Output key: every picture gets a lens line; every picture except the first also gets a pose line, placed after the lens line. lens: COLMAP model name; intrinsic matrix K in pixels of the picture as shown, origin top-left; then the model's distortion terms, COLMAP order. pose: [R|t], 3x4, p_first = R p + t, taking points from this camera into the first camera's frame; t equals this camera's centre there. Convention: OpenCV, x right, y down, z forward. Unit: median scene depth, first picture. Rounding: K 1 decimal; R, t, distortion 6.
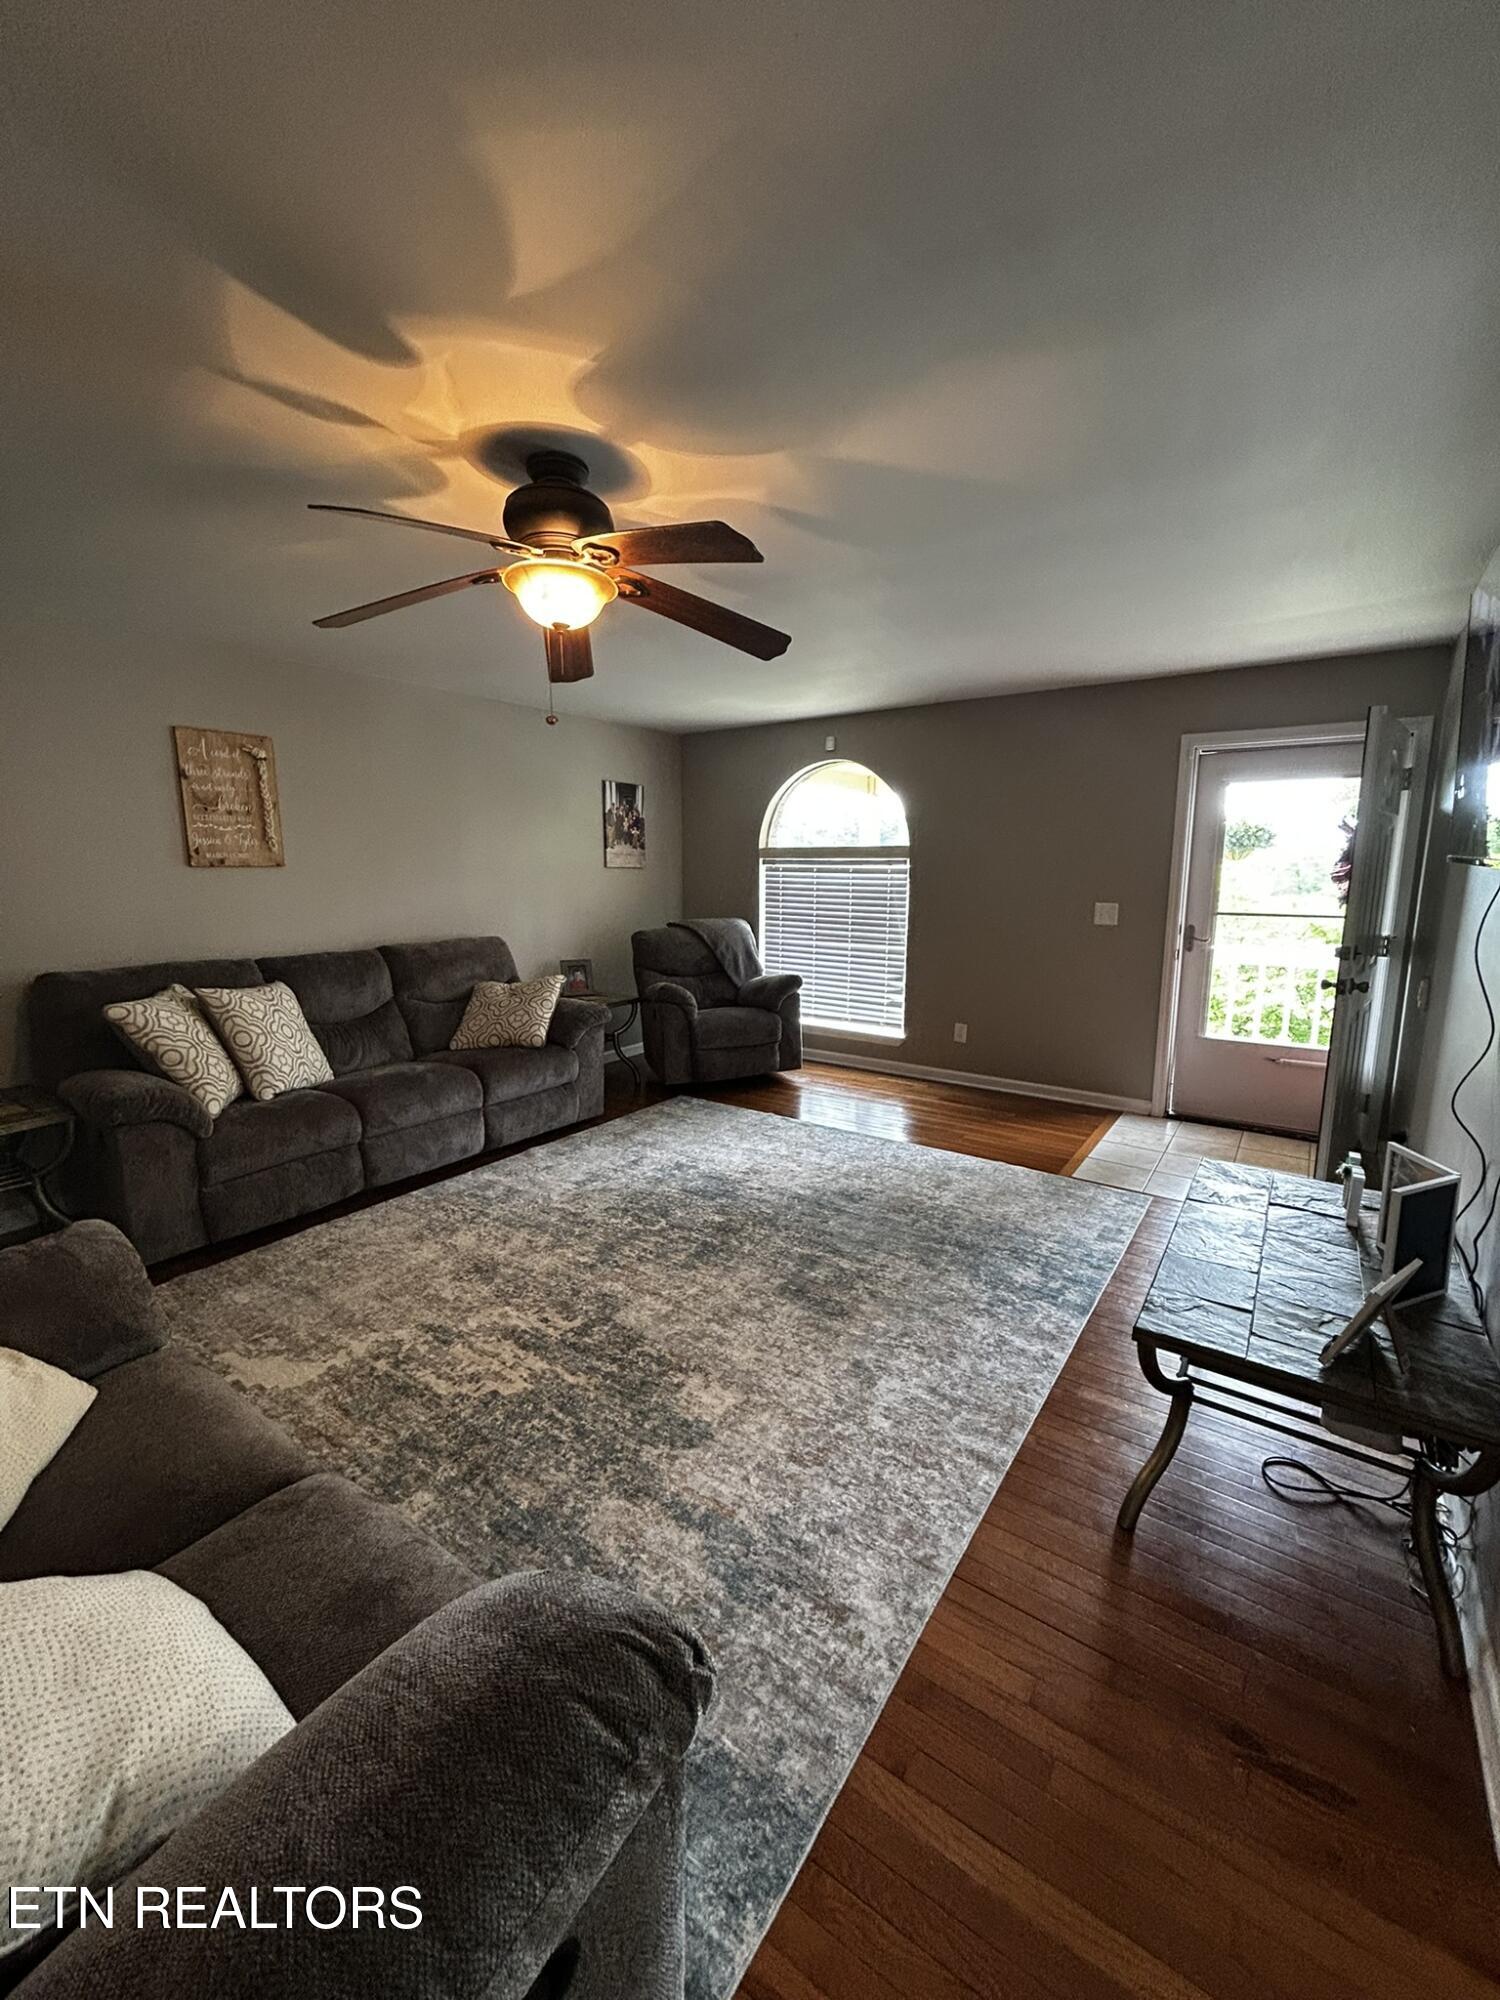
lens RADIAL K [[802.2, 0, 751.6], [0, 802.2, 995.4], [0, 0, 1]] dist [0.002117, 0.000087]
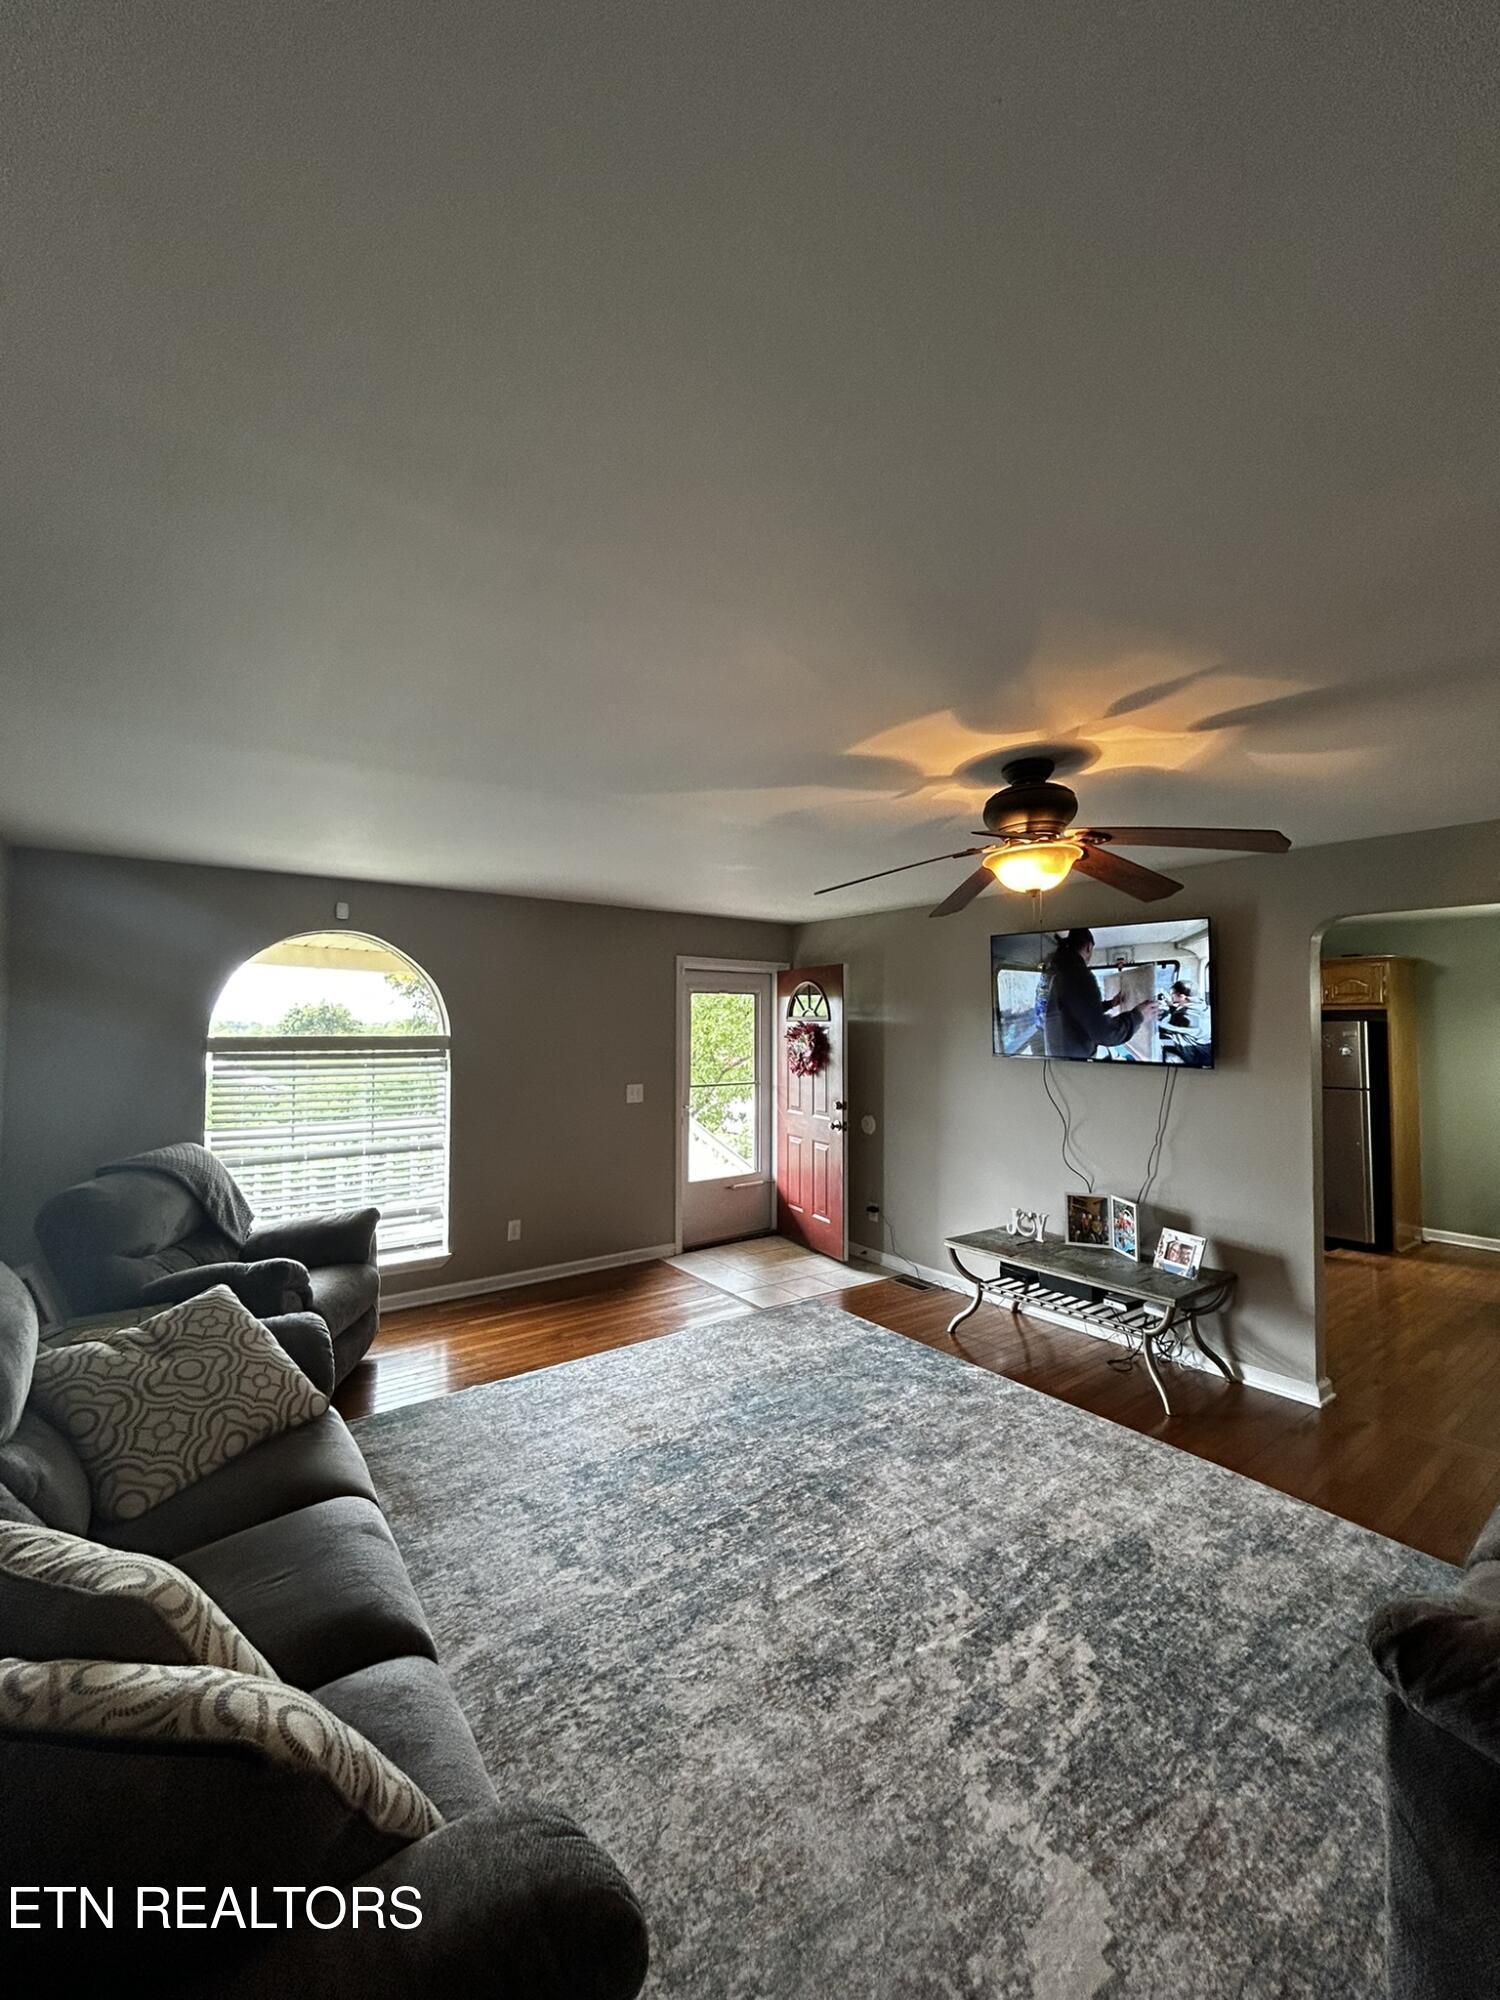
lens RADIAL K [[802.2, 0, 751.6], [0, 802.2, 995.4], [0, 0, 1]] dist [0.002117, 0.000087]
pose [[0.310391, 0.037936, 0.949852, -0.797168], [0.150812, 0.984583, -0.088606, -0.141638], [-0.938570, 0.170752, 0.299884, 0.568609]]
